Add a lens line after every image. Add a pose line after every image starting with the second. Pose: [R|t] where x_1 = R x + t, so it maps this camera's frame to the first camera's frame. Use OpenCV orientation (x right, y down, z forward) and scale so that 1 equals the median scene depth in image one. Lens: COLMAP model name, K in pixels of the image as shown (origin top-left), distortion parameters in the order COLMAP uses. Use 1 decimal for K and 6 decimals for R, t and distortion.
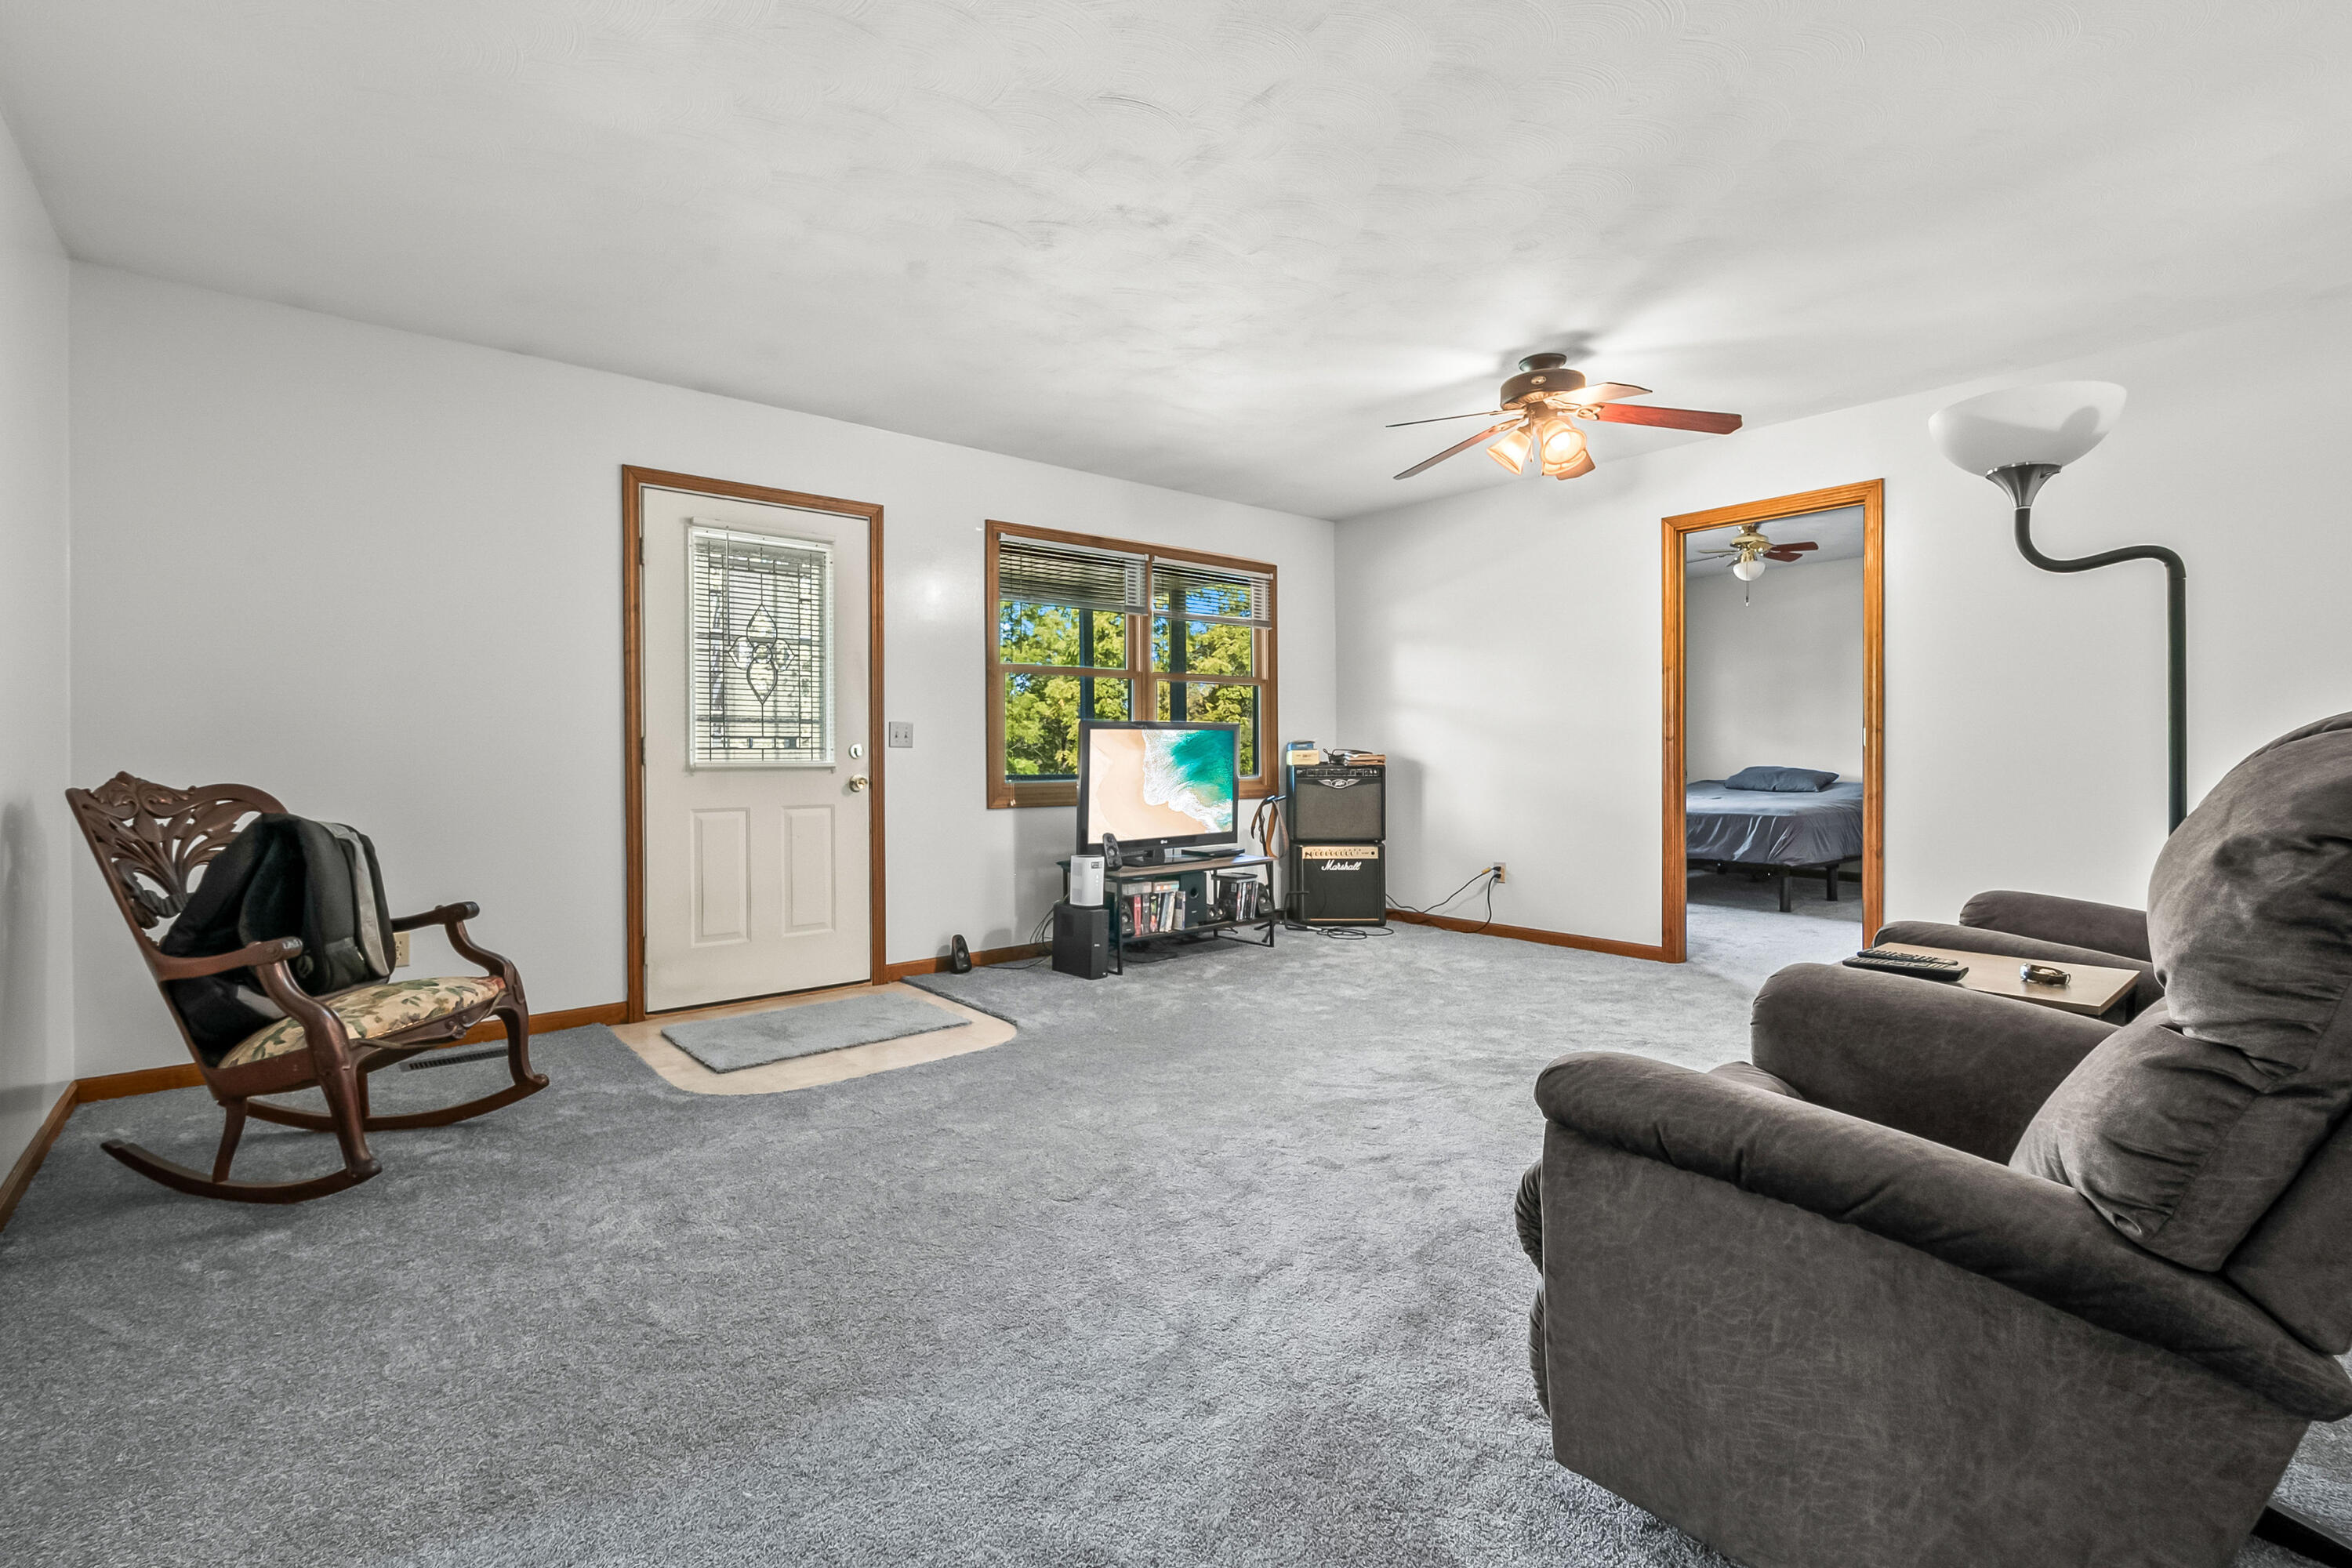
lens RADIAL K [[1048.4, 0, 1184.3], [0, 1048.4, 761.3], [0, 0, 1]] dist [-0.001860, -0.000187]
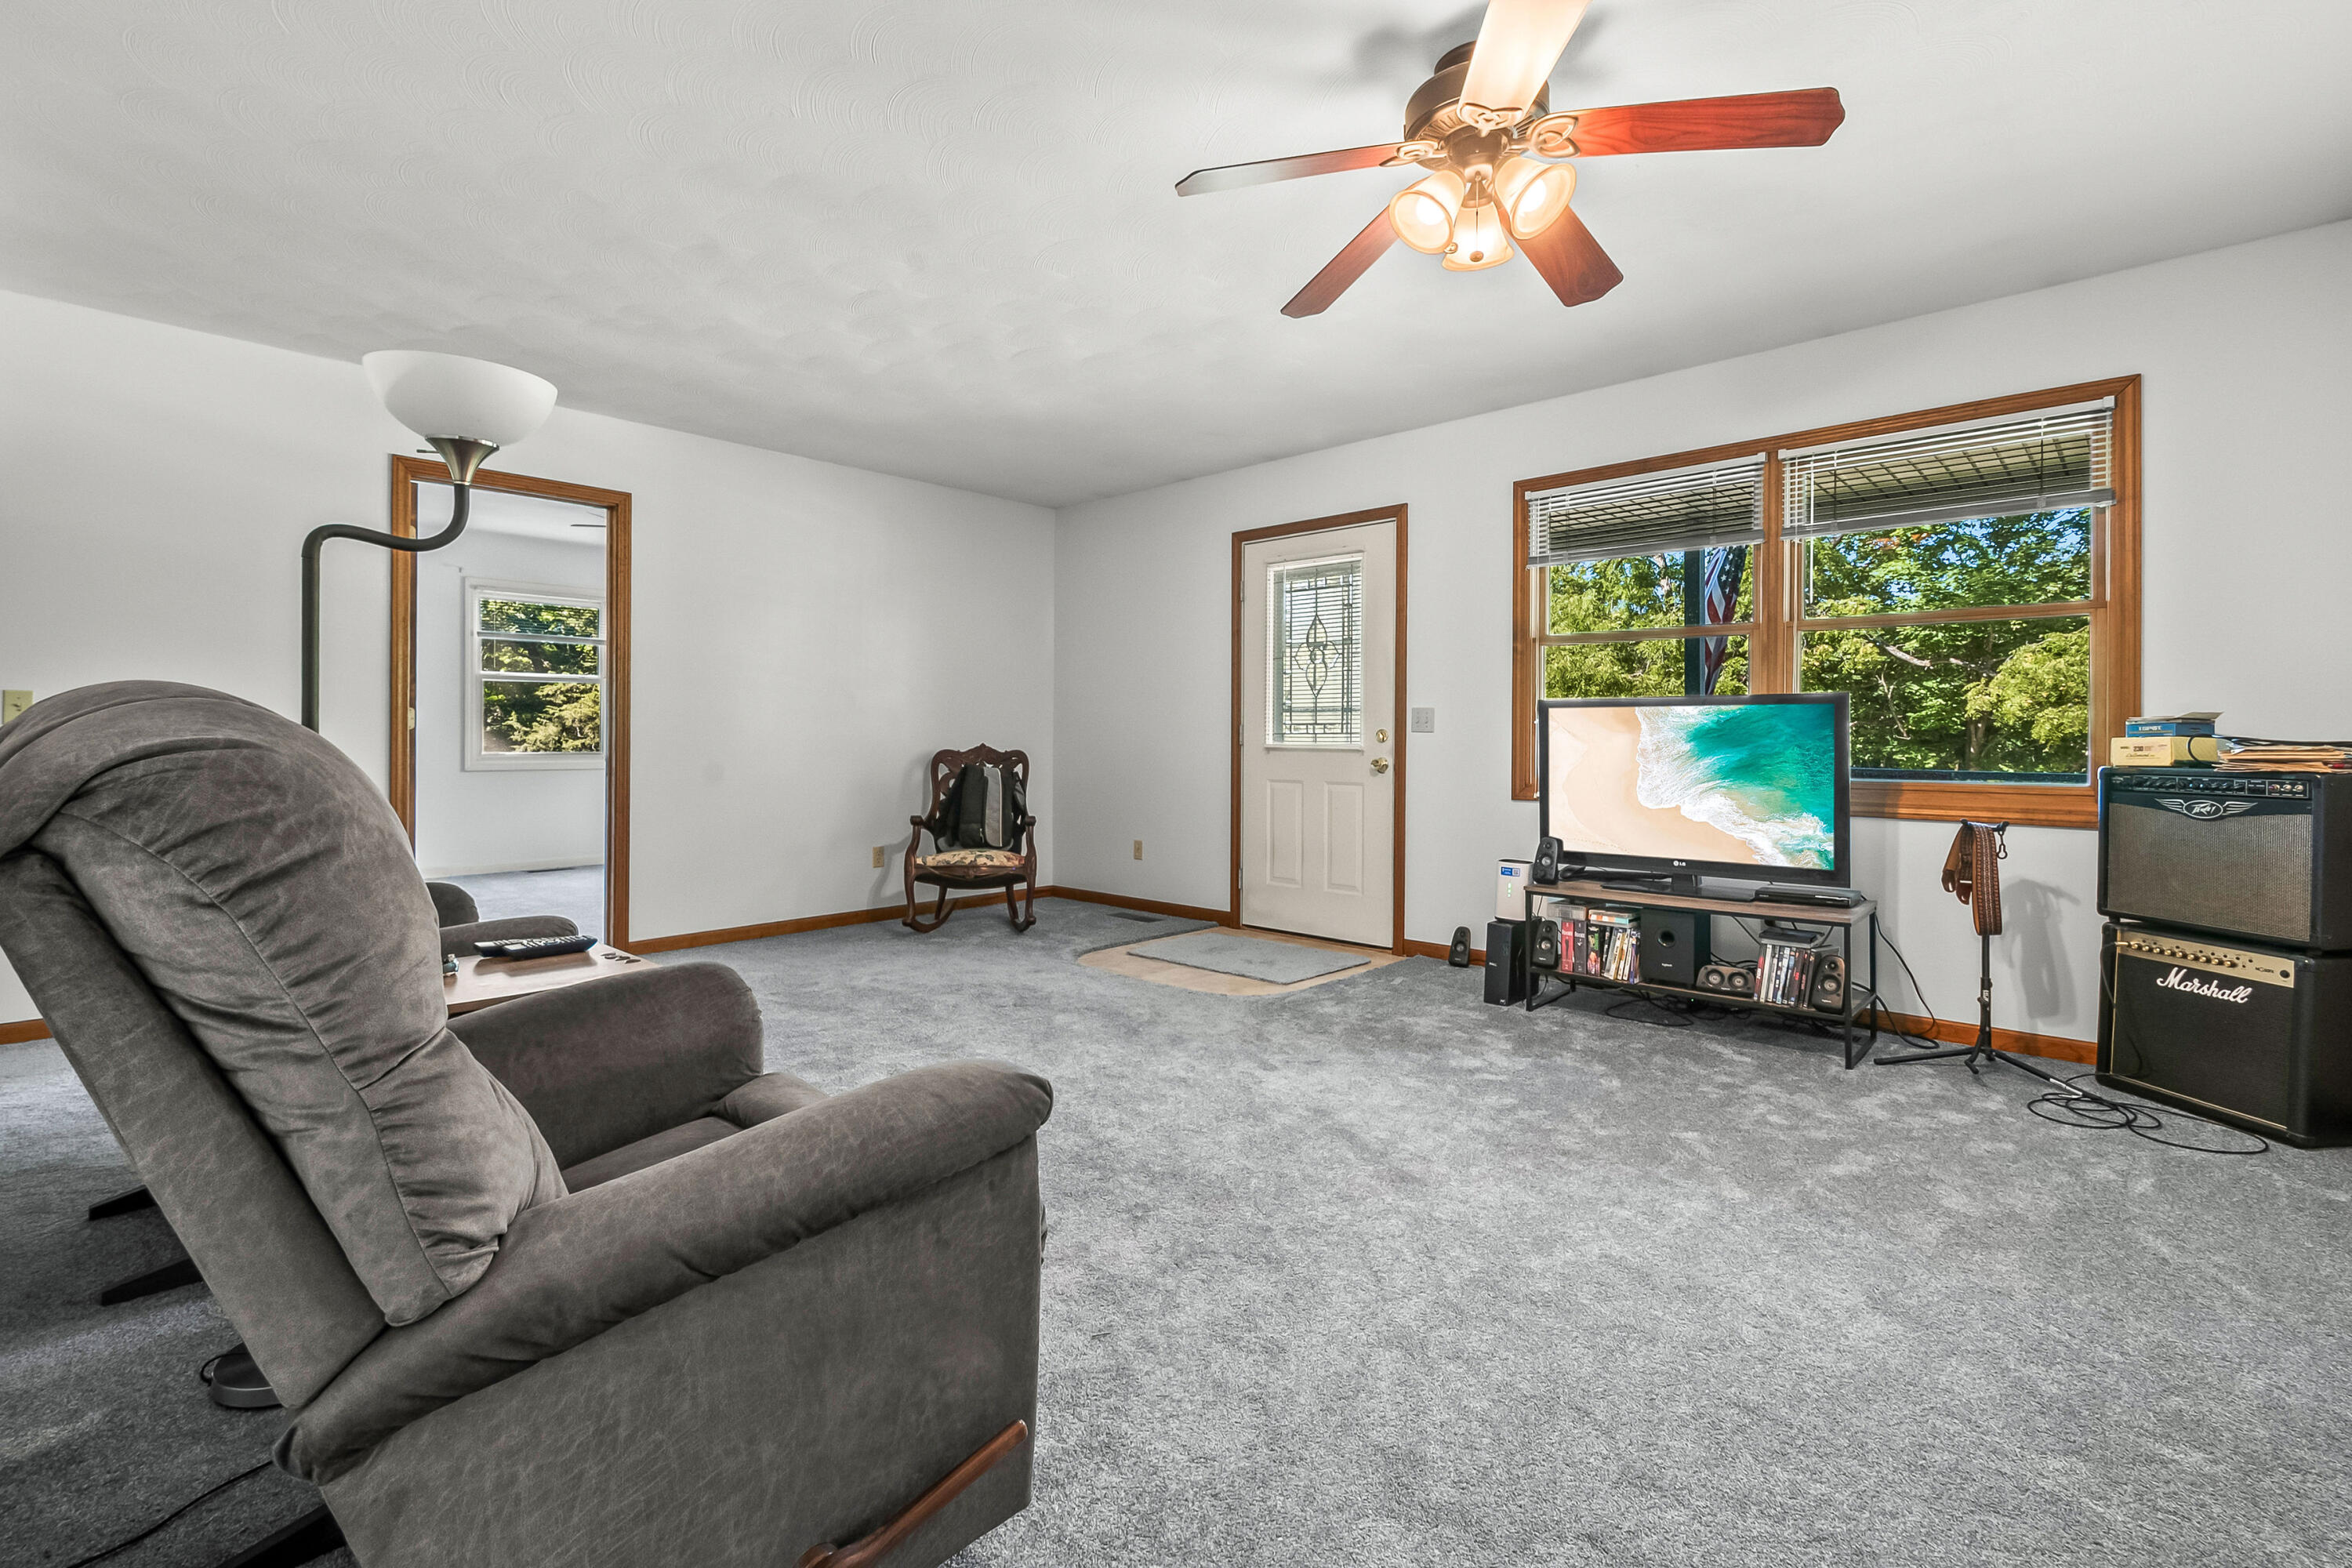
lens RADIAL K [[1052.3, 0, 1200.8], [0, 1052.3, 753.4], [0, 0, 1]] dist [0.003872, -0.001540]
pose [[0.124297, 0.013639, -0.992151, 0.717018], [-0.016503, 0.999796, 0.011676, -0.001039], [0.992108, 0.014922, 0.124497, 0.647486]]
